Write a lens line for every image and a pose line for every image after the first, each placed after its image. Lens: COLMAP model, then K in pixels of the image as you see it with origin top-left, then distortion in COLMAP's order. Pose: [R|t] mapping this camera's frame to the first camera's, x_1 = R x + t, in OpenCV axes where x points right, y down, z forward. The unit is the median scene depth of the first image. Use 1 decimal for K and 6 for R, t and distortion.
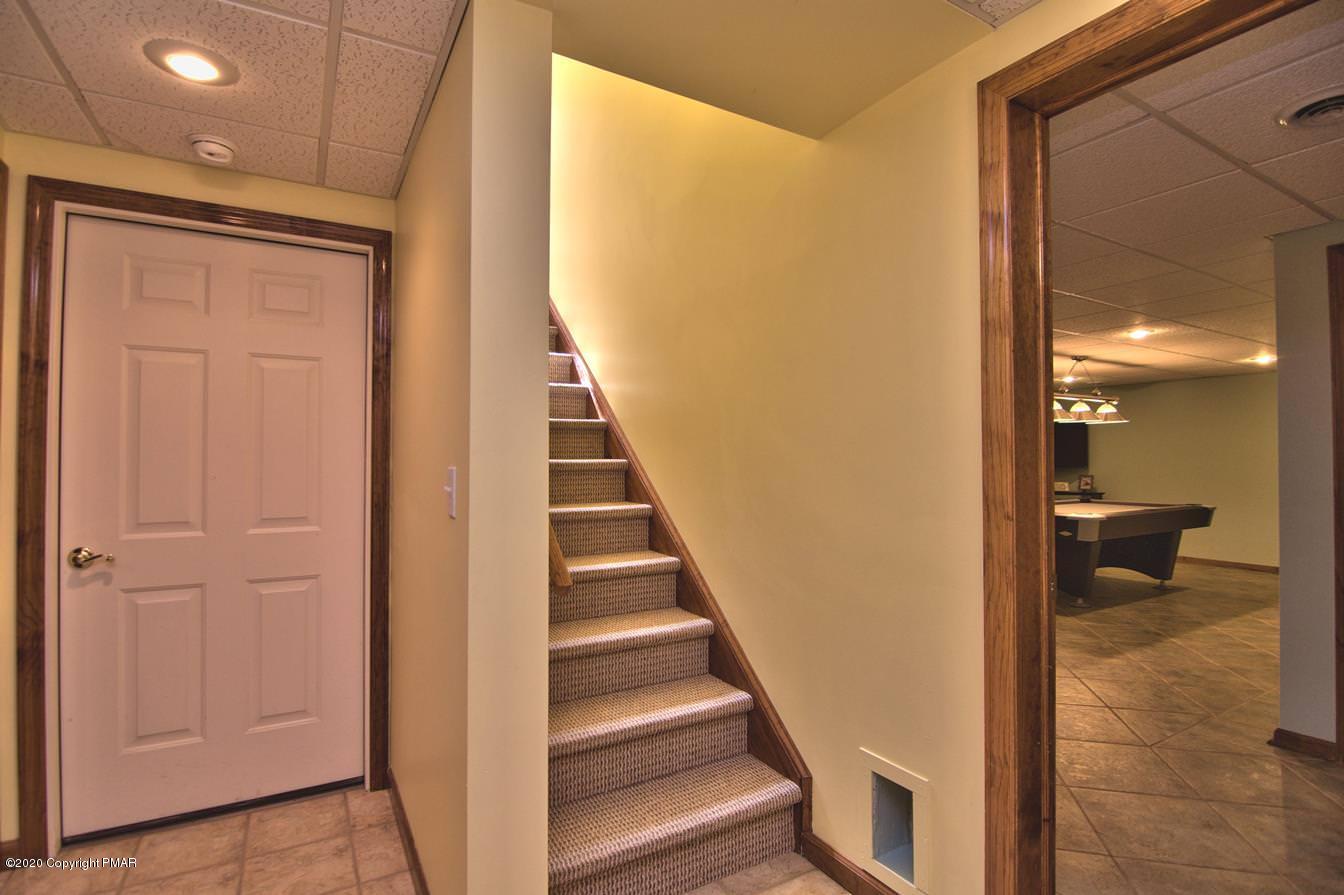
lens RADIAL K [[643.8, 0, 671.6], [0, 643.8, 447.9], [0, 0, 1]] dist [-0.012158, -0.006867]
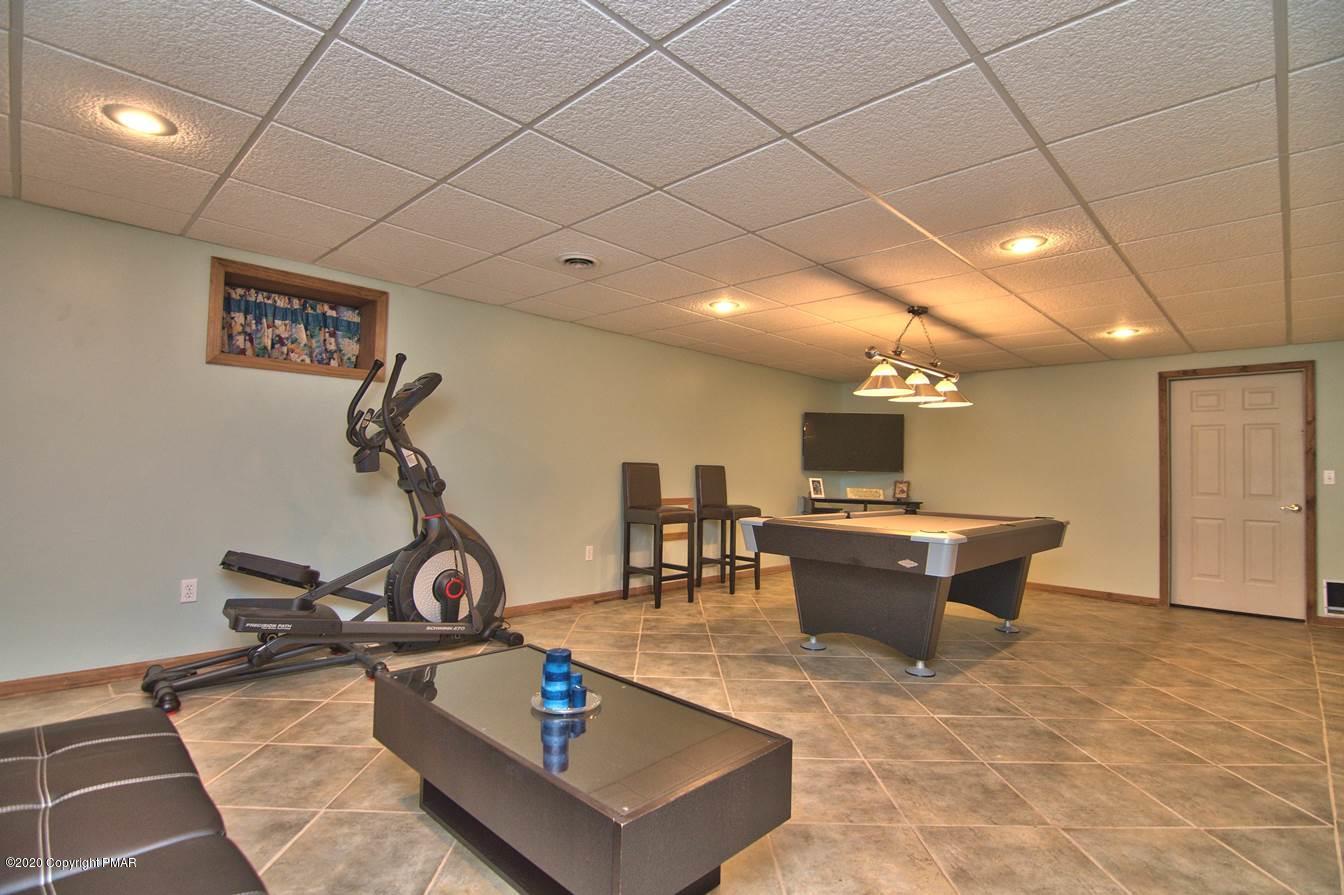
lens RADIAL K [[643.8, 0, 672.4], [0, 643.8, 451.9], [0, 0, 1]] dist [-0.012158, -0.006867]
pose [[0.961885, 0.032482, 0.271518, 0.409507], [-0.030404, 0.999467, -0.011857, 0.073098], [-0.271758, 0.003150, 0.962360, 0.849236]]
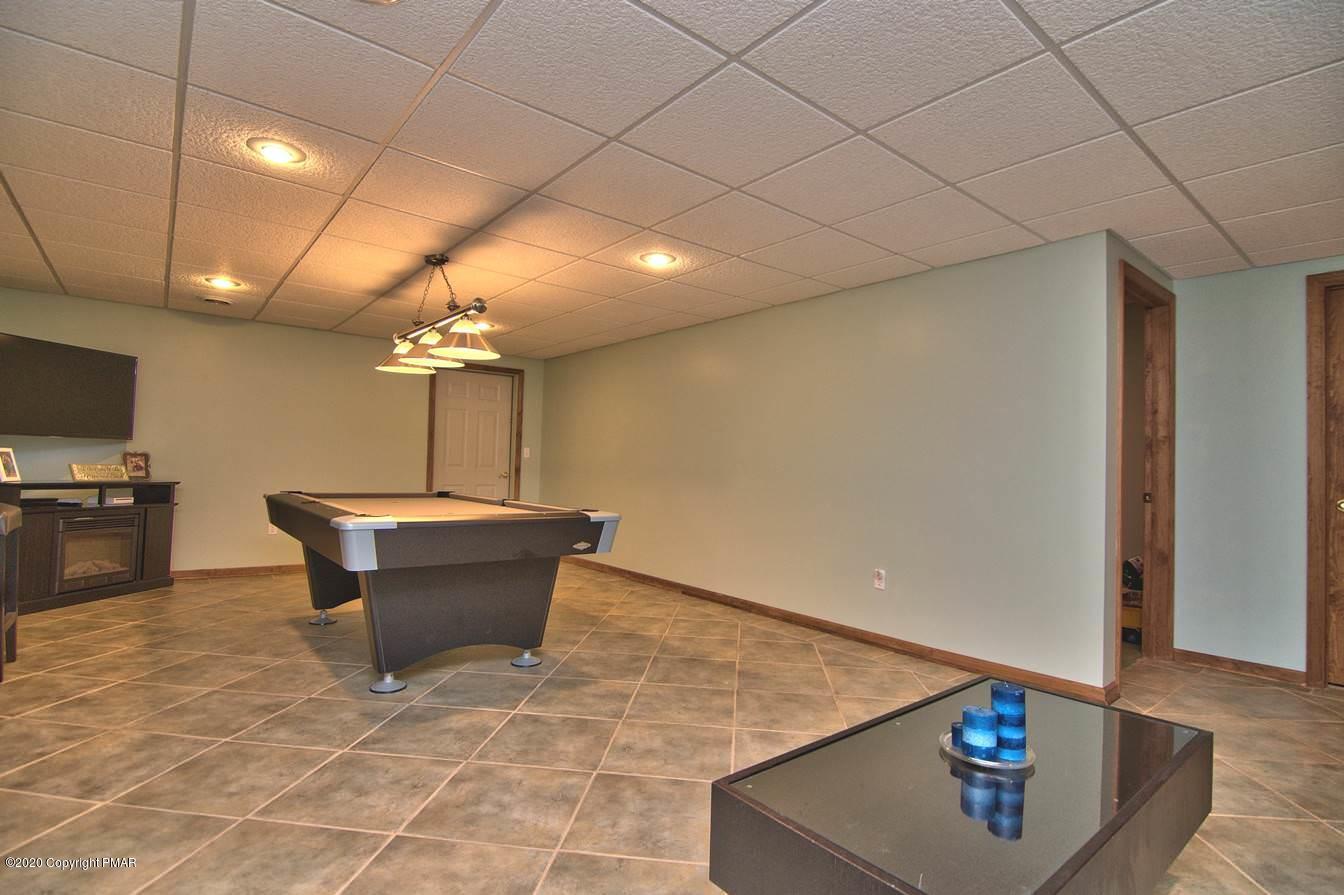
lens RADIAL K [[643.8, 0, 672.3], [0, 643.8, 441.7], [0, 0, 1]] dist [-0.012158, -0.006867]
pose [[-0.157999, 0.035599, 0.986797, 0.008344], [-0.045136, 0.998045, -0.043232, 0.108708], [-0.986407, -0.051370, -0.156083, 1.865594]]
